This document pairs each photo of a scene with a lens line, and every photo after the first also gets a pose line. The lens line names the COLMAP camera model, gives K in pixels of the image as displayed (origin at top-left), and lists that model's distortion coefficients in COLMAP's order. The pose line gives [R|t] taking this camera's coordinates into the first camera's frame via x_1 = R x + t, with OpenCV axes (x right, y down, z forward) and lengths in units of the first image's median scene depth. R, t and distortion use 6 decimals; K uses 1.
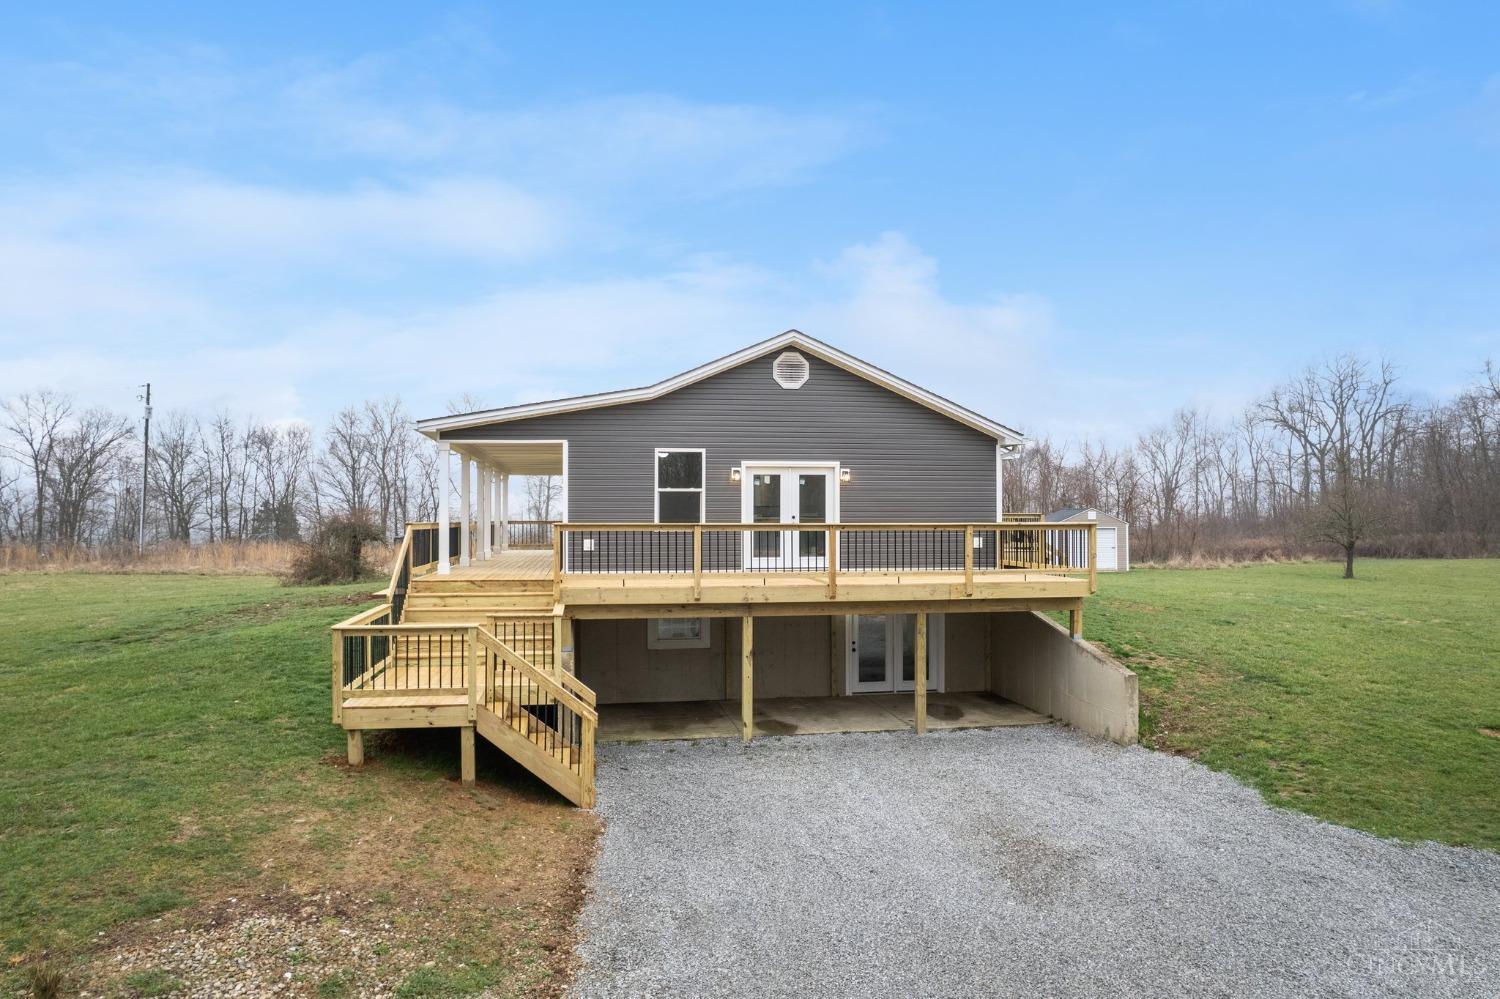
lens RADIAL K [[982.1, 0, 747.3], [0, 982.1, 502.8], [0, 0, 1]] dist [-0.044830, 0.005452]
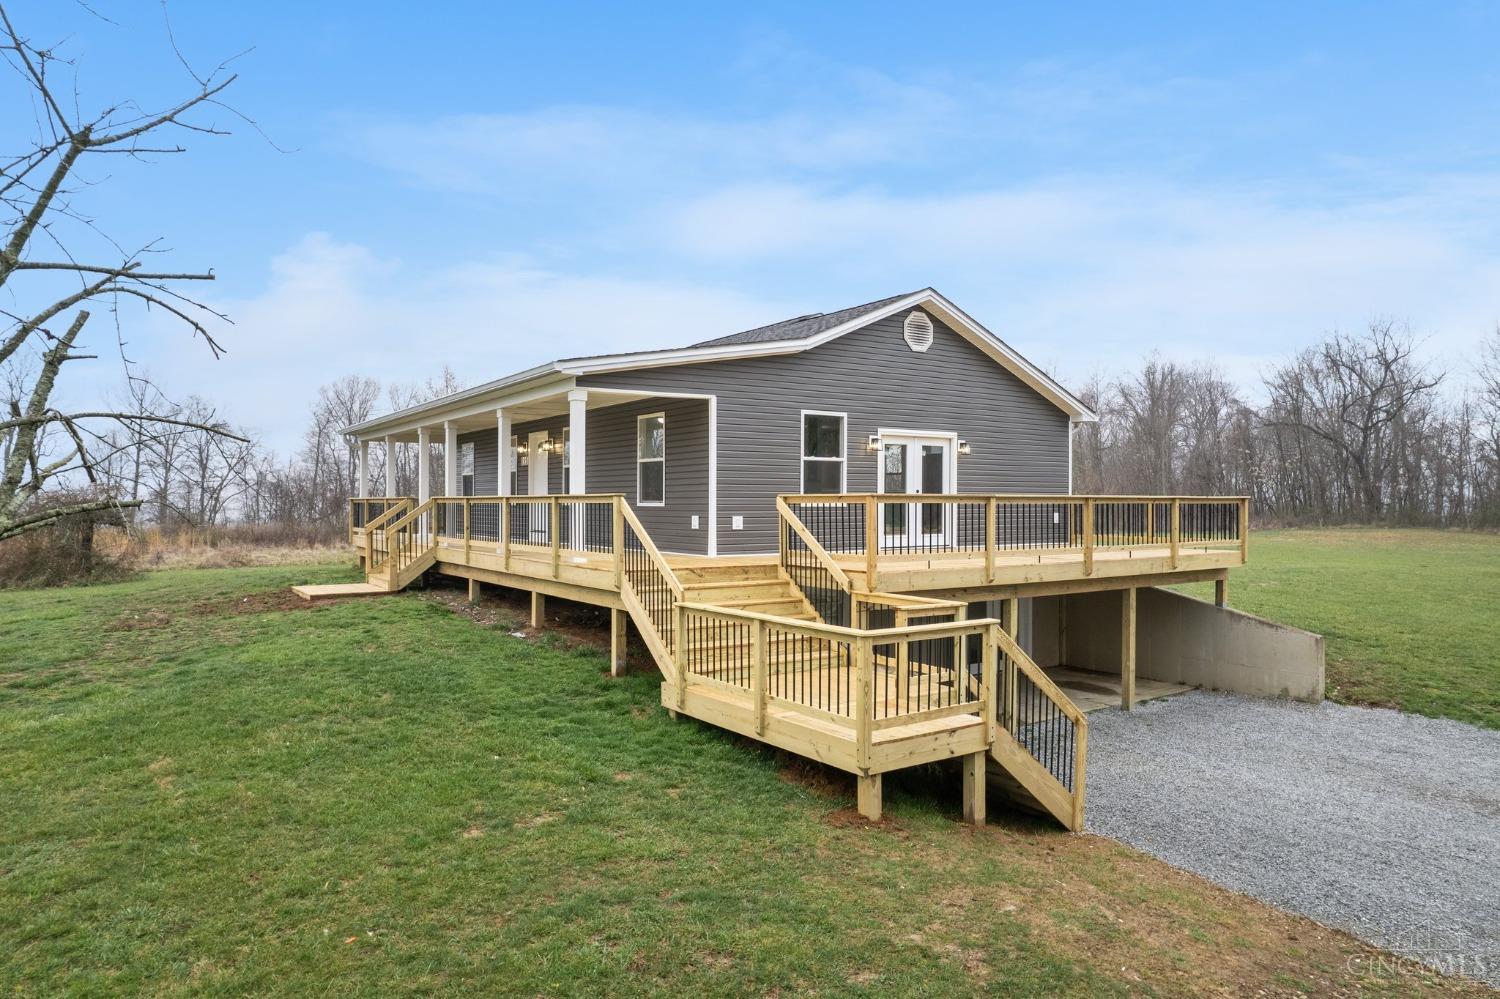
lens RADIAL K [[982.1, 0, 754.9], [0, 982.1, 501.4], [0, 0, 1]] dist [-0.044830, 0.005452]
pose [[0.905357, 0.001299, 0.424649, -0.491864], [-0.008539, 0.999849, 0.015147, 0.011828], [-0.424565, -0.017340, 0.905231, 0.232988]]
